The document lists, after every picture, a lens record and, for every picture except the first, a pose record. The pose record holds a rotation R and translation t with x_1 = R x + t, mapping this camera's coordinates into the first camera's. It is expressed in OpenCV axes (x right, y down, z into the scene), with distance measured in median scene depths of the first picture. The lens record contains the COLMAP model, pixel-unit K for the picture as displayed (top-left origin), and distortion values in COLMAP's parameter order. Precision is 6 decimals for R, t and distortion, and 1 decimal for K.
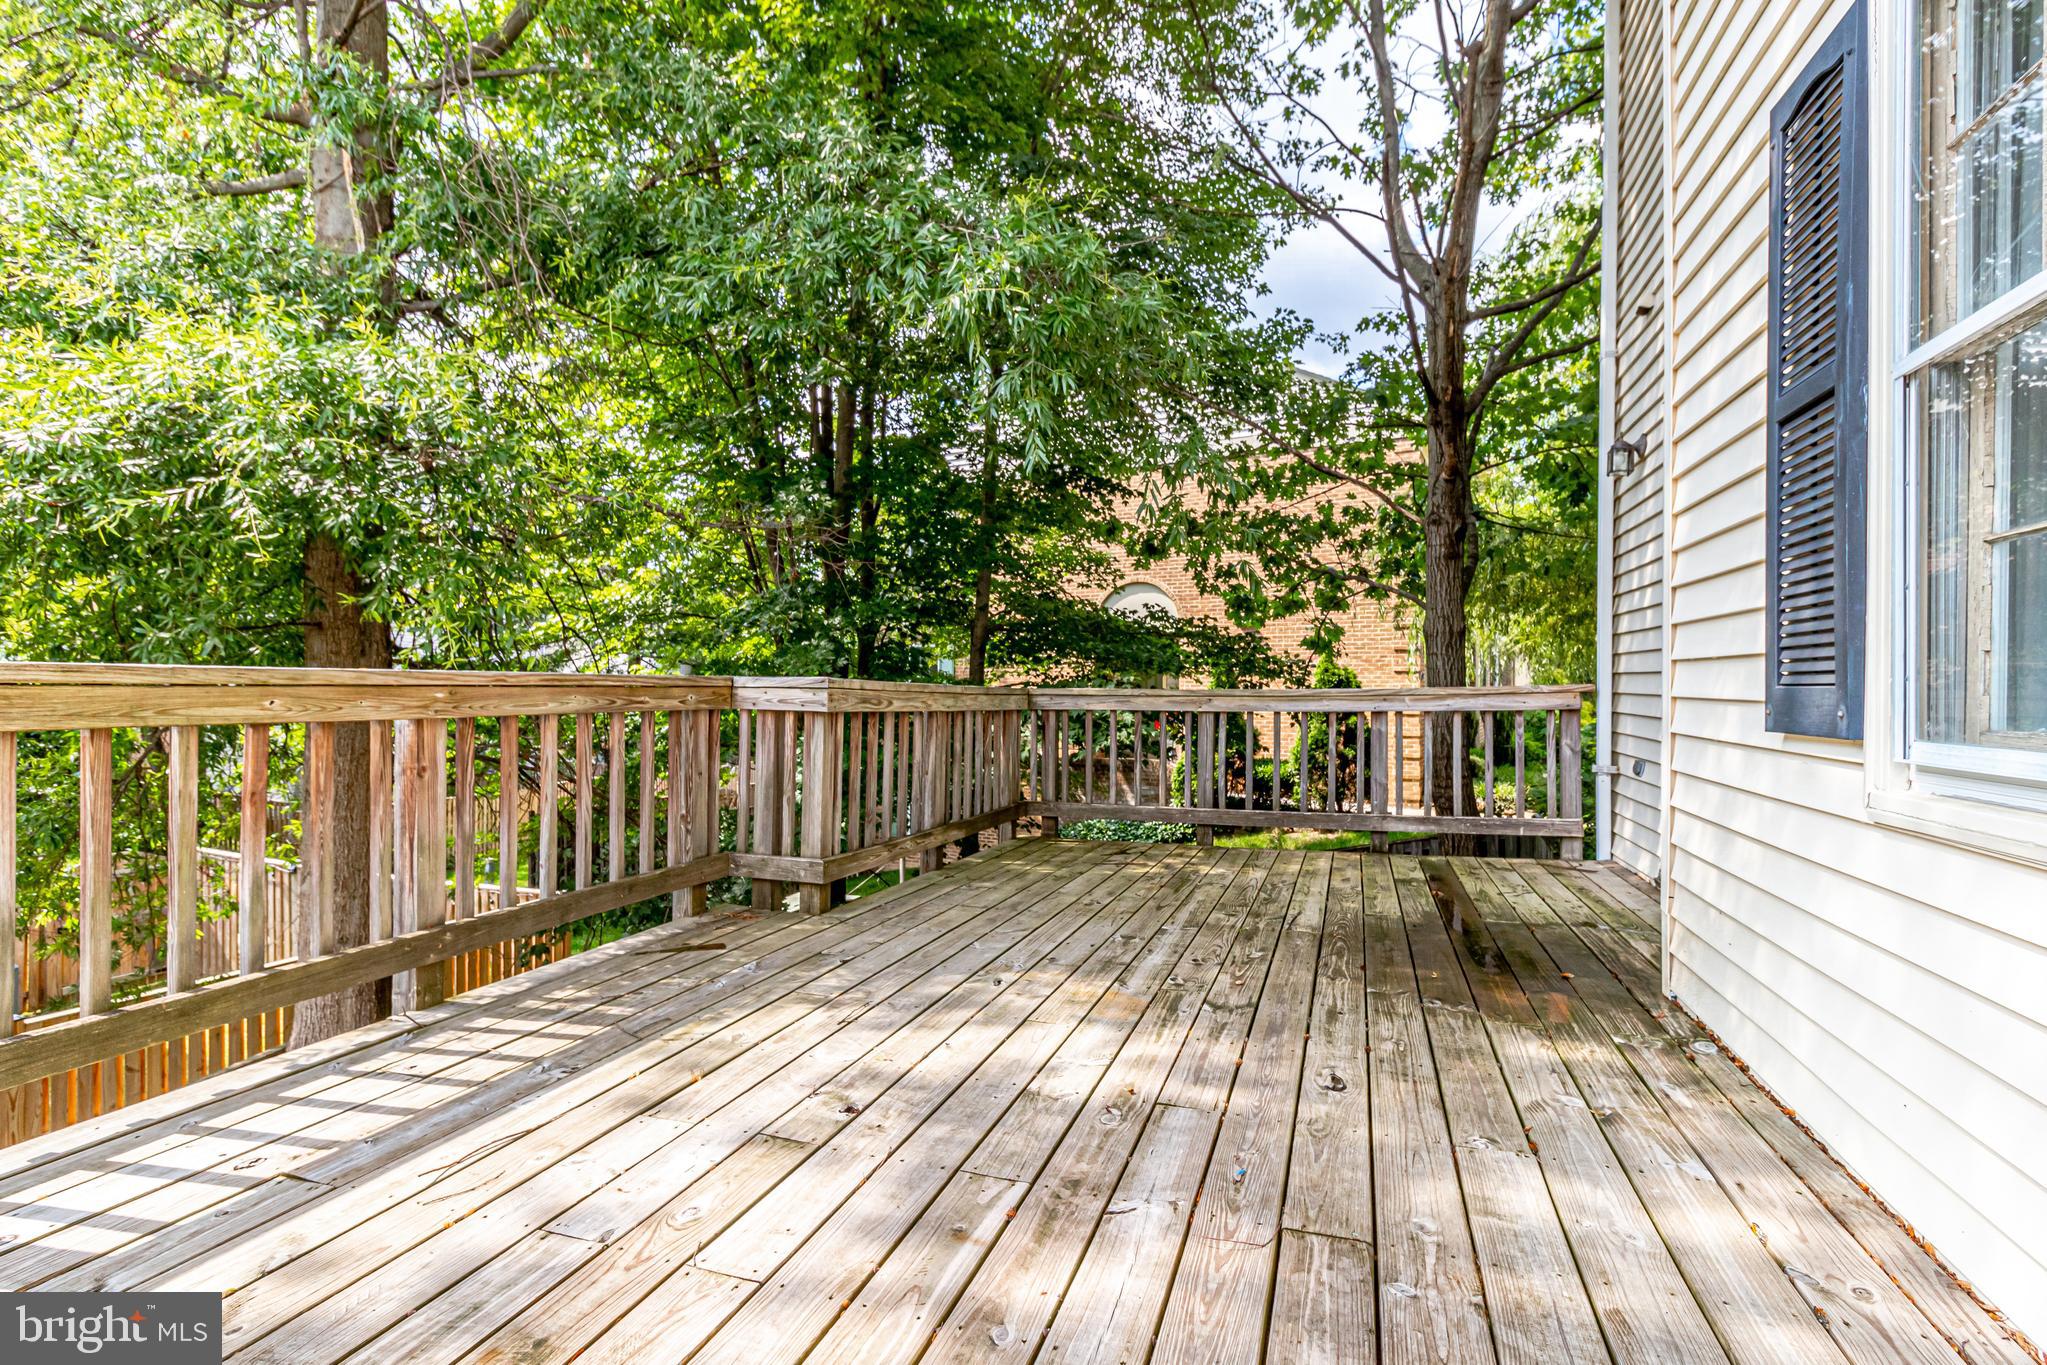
lens RADIAL K [[967.6, 0, 1042.4], [0, 967.6, 683.8], [0, 0, 1]] dist [0.004490, 0.001160]
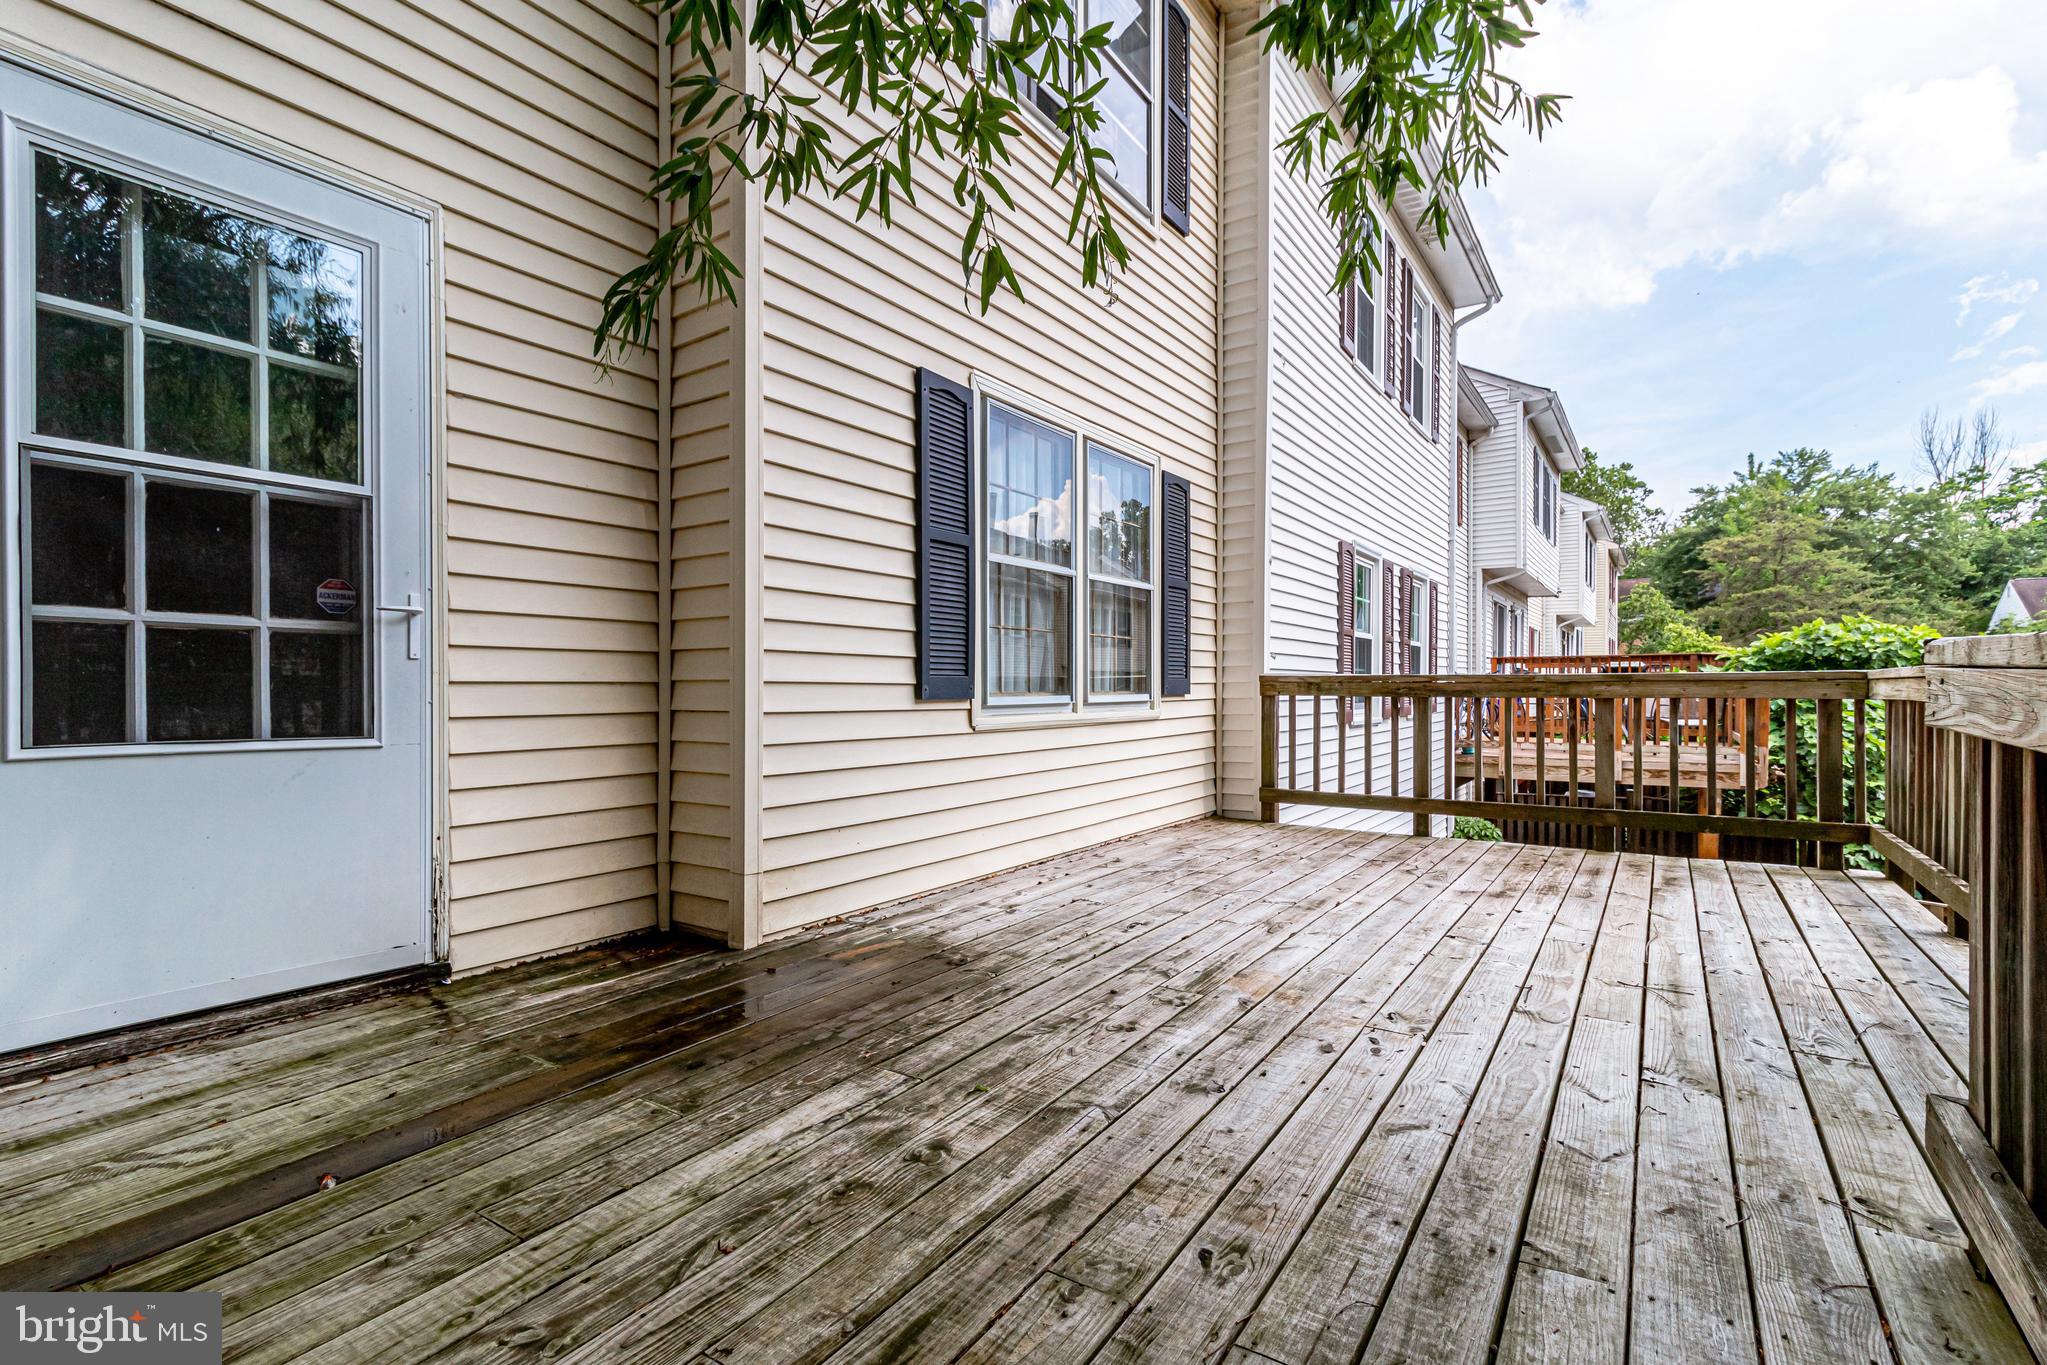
lens RADIAL K [[971.8, 0, 1008.8], [0, 971.8, 688.4], [0, 0, 1]] dist [0.009486, 0.000834]
pose [[-0.958752, -0.004526, 0.284209, 0.041360], [-0.005146, 0.999986, -0.001434, 0.023047], [-0.284199, -0.002838, -0.958761, 2.177296]]
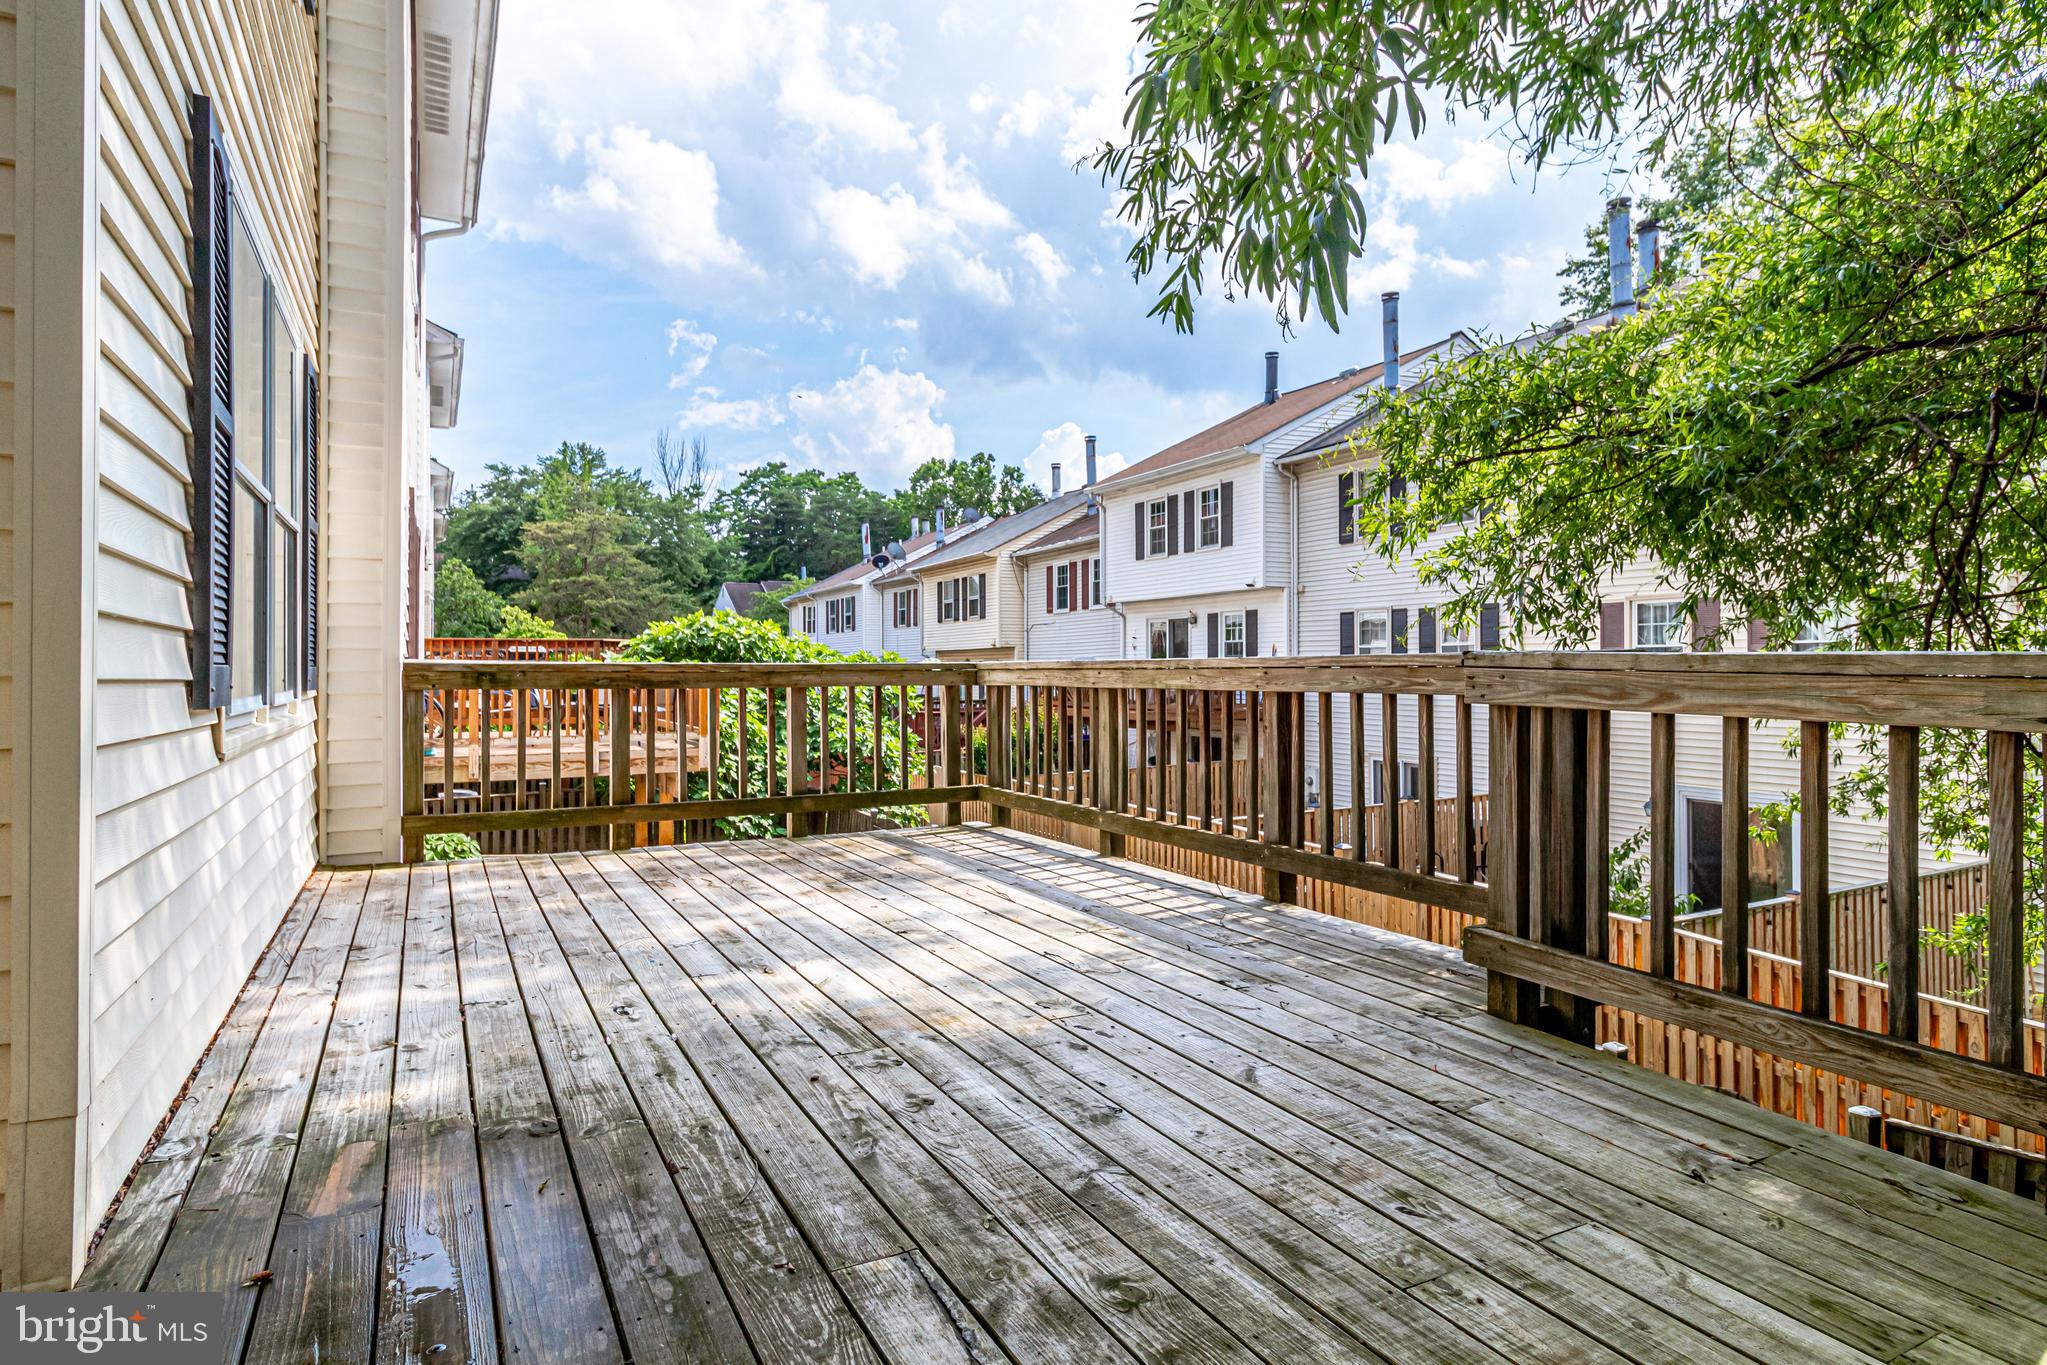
lens RADIAL K [[1134.4, 0, 1020.1], [0, 1134.4, 684.7], [0, 0, 1]] dist [0.008848, 0.000433]
pose [[-0.699376, 0.007140, -0.714718, 0.787320], [0.003681, 0.999973, 0.006387, 0.015360], [0.714744, 0.001836, -0.699383, 1.919147]]
